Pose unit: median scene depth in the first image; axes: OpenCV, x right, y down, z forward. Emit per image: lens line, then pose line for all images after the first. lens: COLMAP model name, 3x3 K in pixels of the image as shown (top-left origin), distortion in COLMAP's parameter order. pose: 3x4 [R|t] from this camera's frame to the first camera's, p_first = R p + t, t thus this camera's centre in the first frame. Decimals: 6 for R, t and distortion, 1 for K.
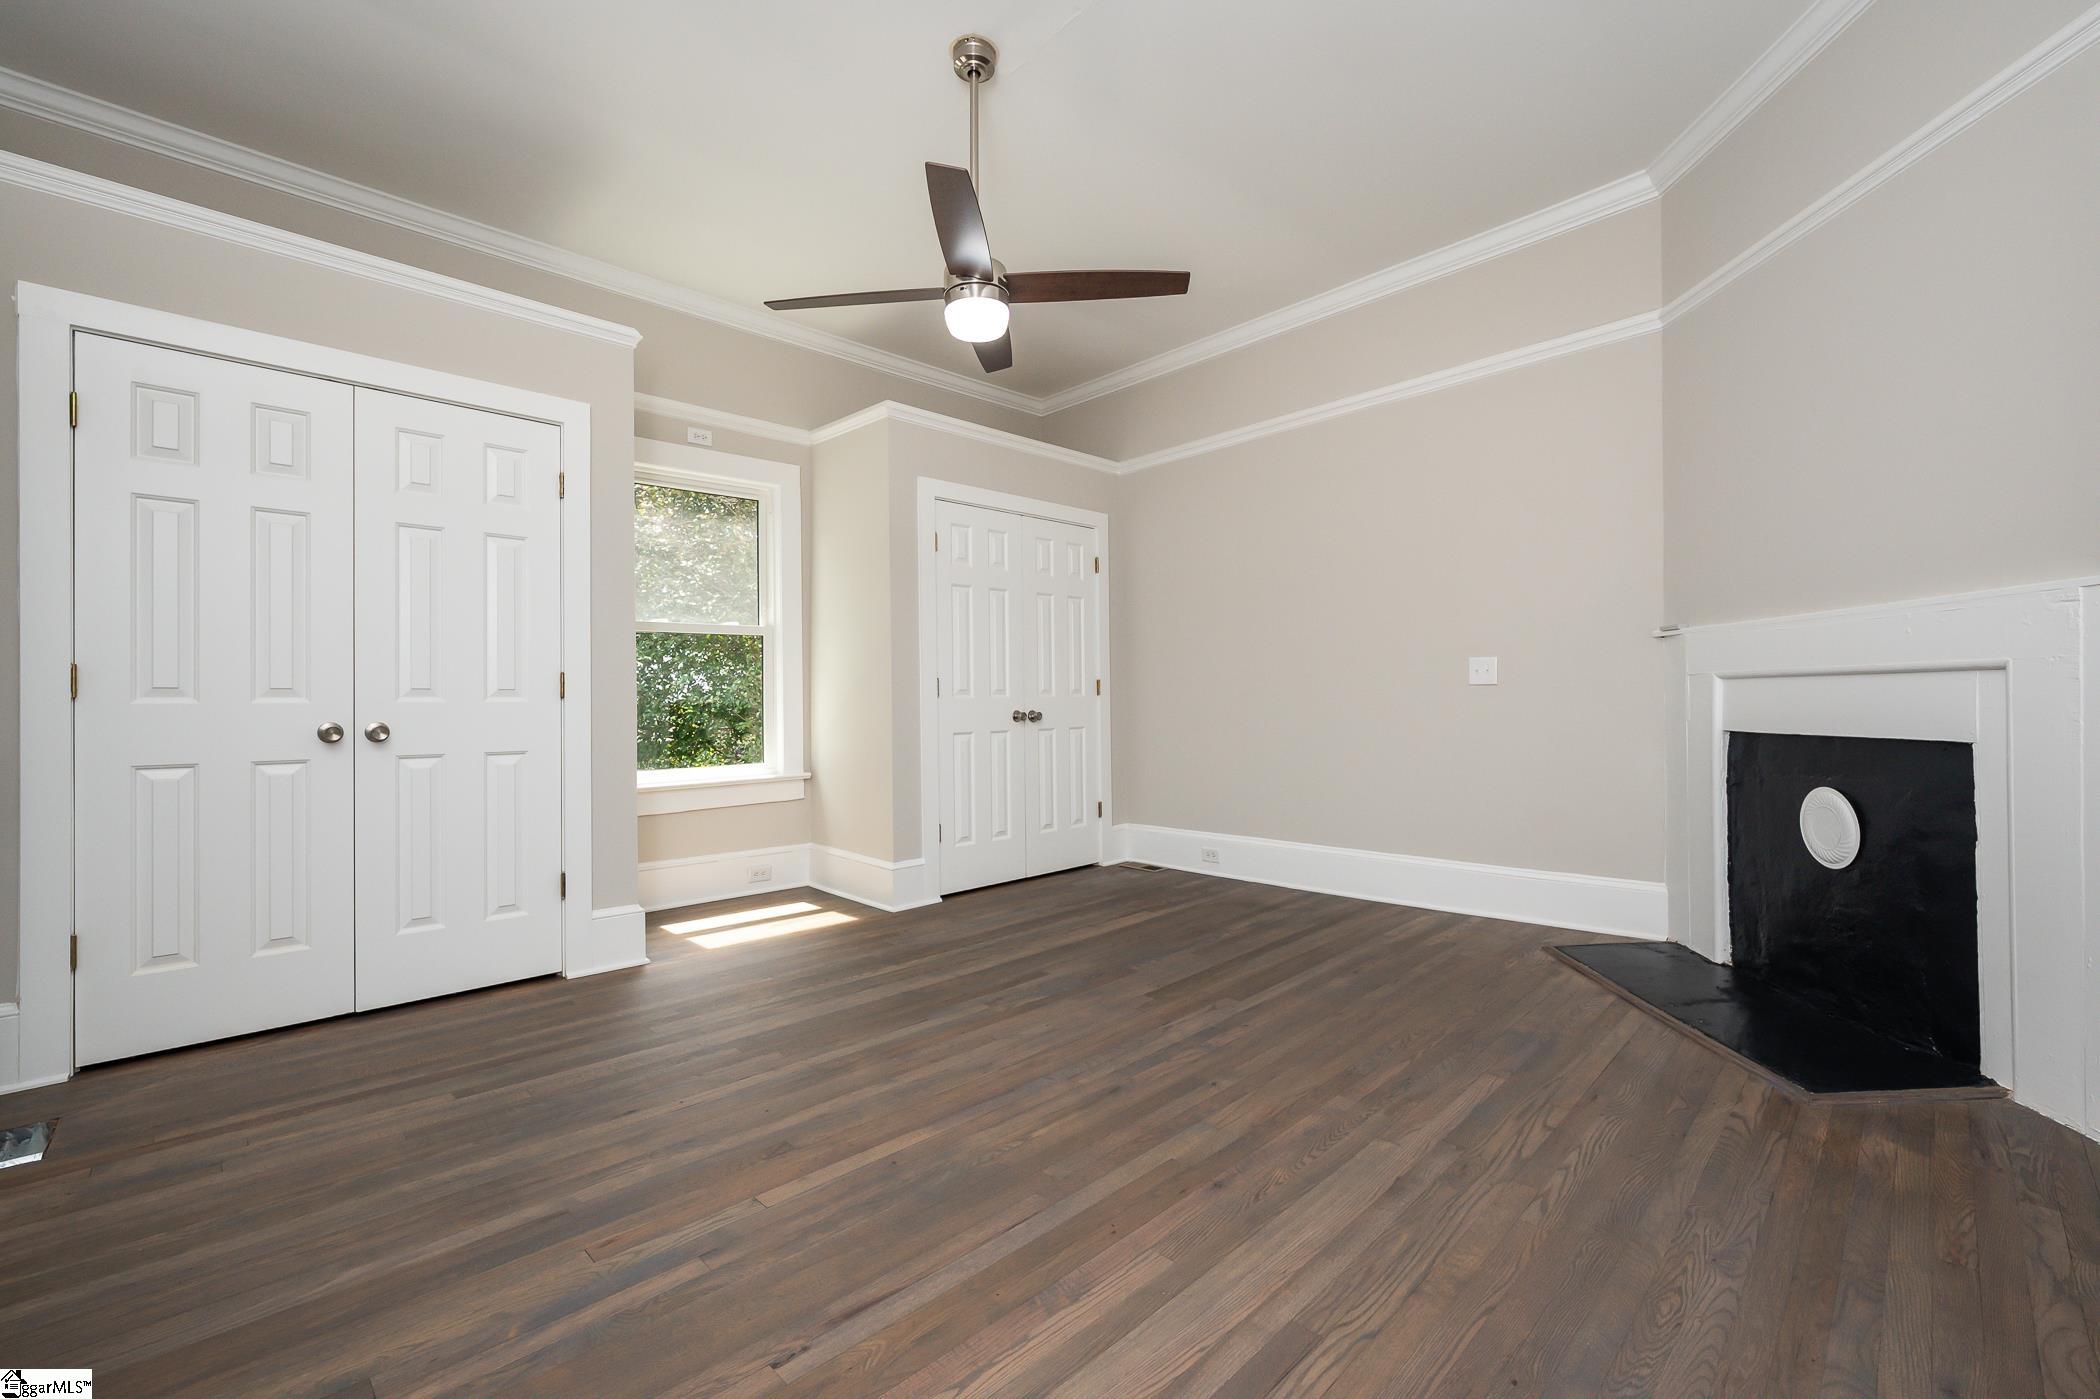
lens RADIAL K [[878.4, 0, 1052.1], [0, 878.4, 709.6], [0, 0, 1]] dist [0.001000, 0.000031]
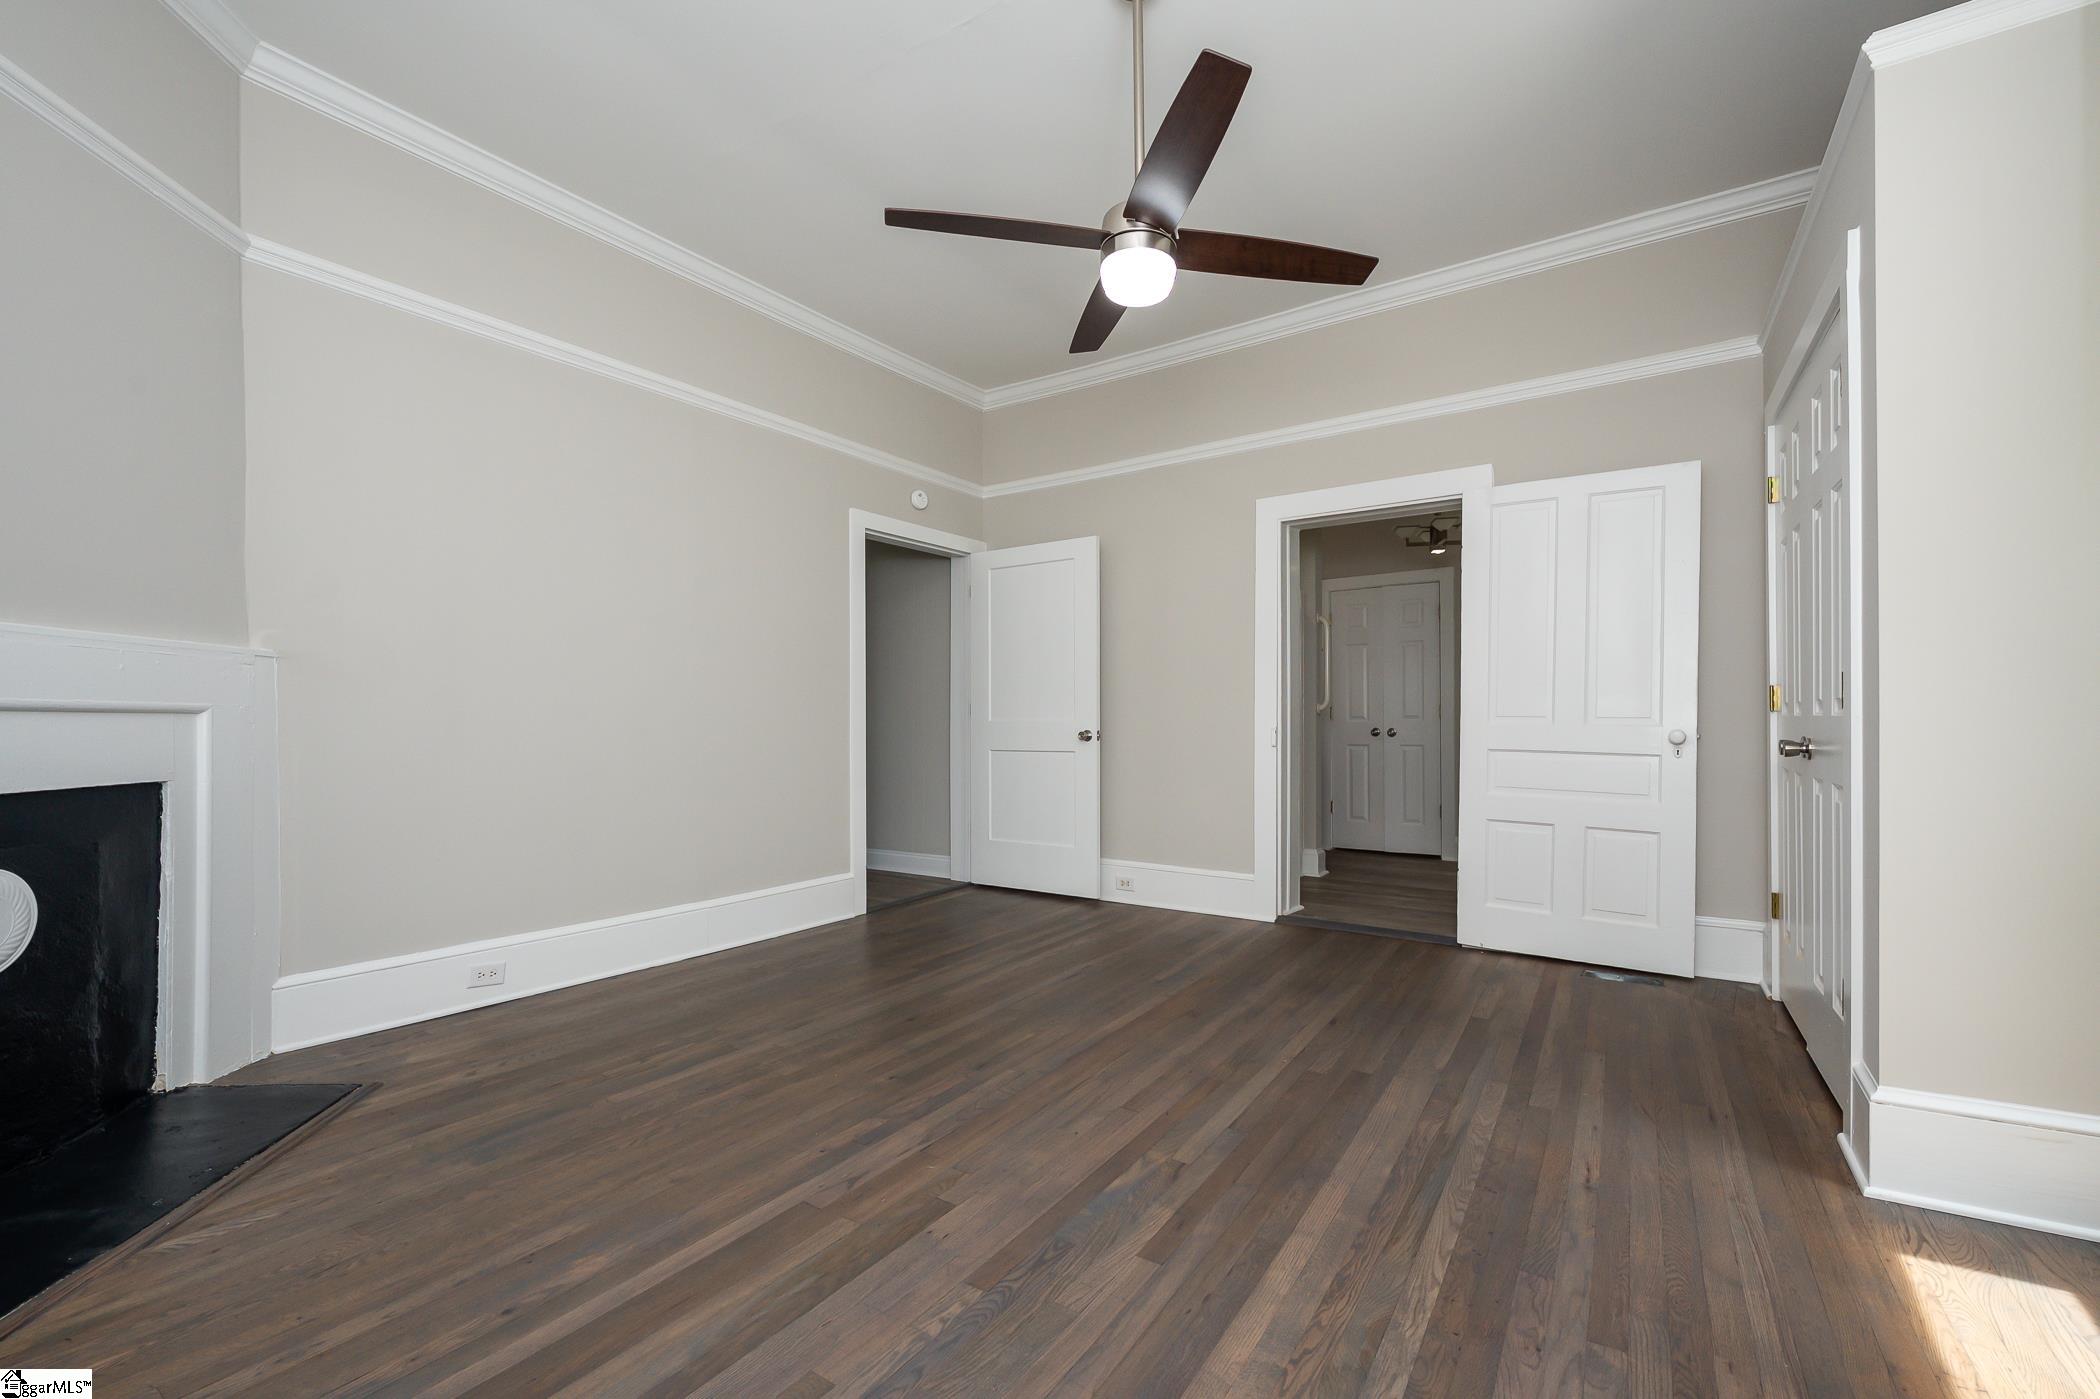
lens RADIAL K [[878.4, 0, 1052.1], [0, 878.4, 709.6], [0, 0, 1]] dist [0.001000, 0.000031]
pose [[-0.977371, 0.014379, -0.211044, 0.181301], [0.014737, 0.999891, -0.000124, -0.025723], [0.211019, -0.003231, -0.977477, 1.806921]]
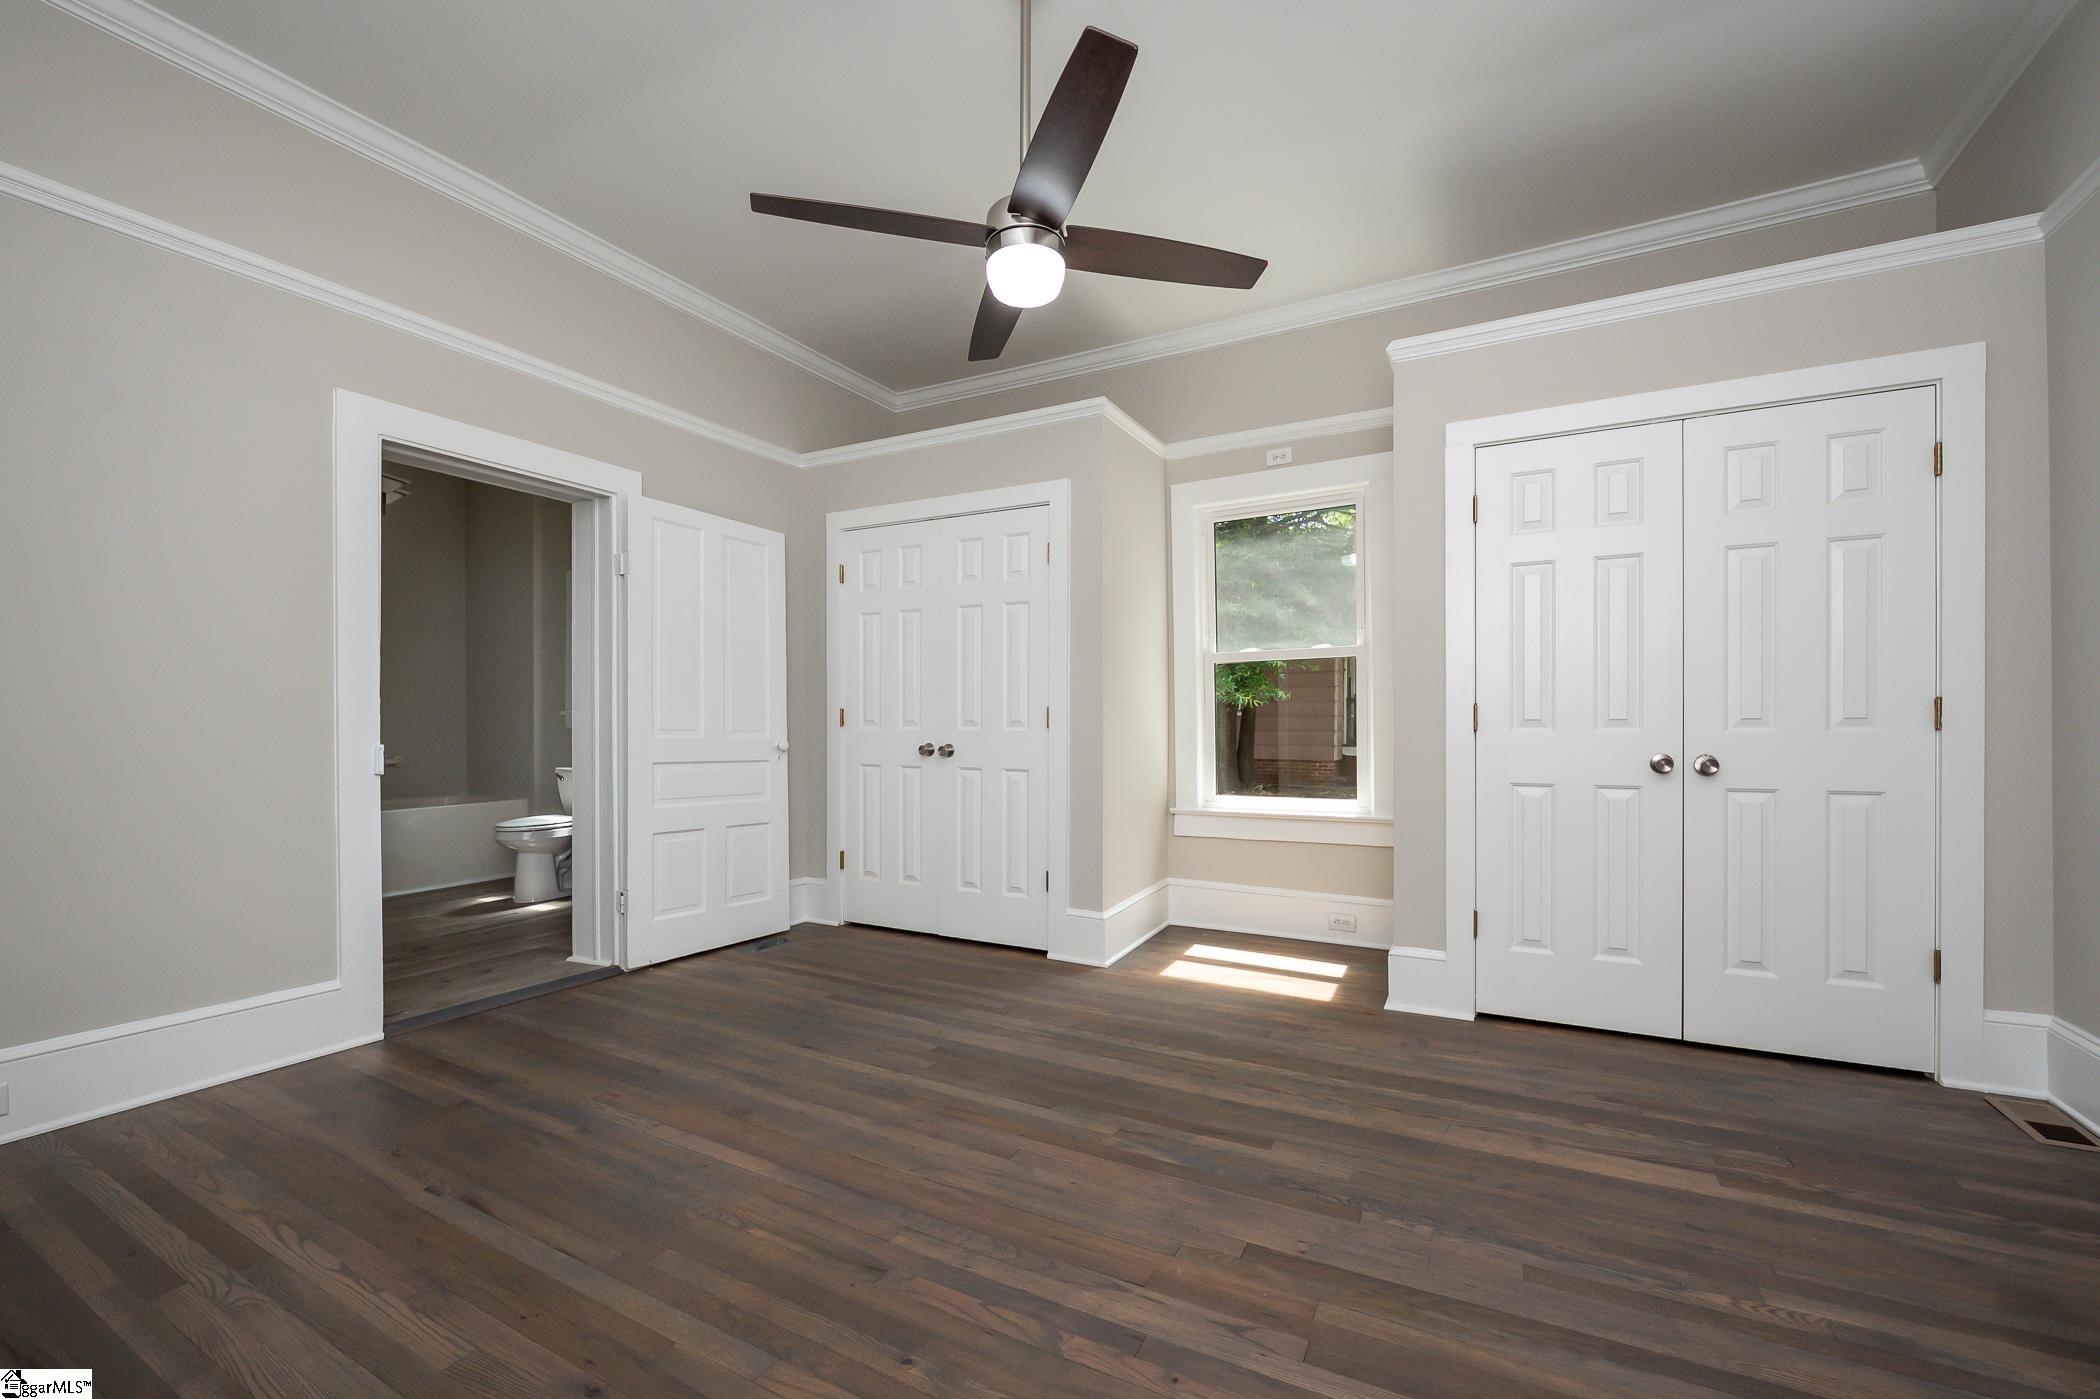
lens RADIAL K [[847.8, 0, 1059.2], [0, 847.8, 724.4], [0, 0, 1]] dist [-0.007264, 0.000079]
pose [[0.304268, 0.013083, -0.952497, 0.674919], [-0.012133, 0.999878, 0.009858, -0.034098], [0.952509, 0.008557, 0.304390, 0.781693]]
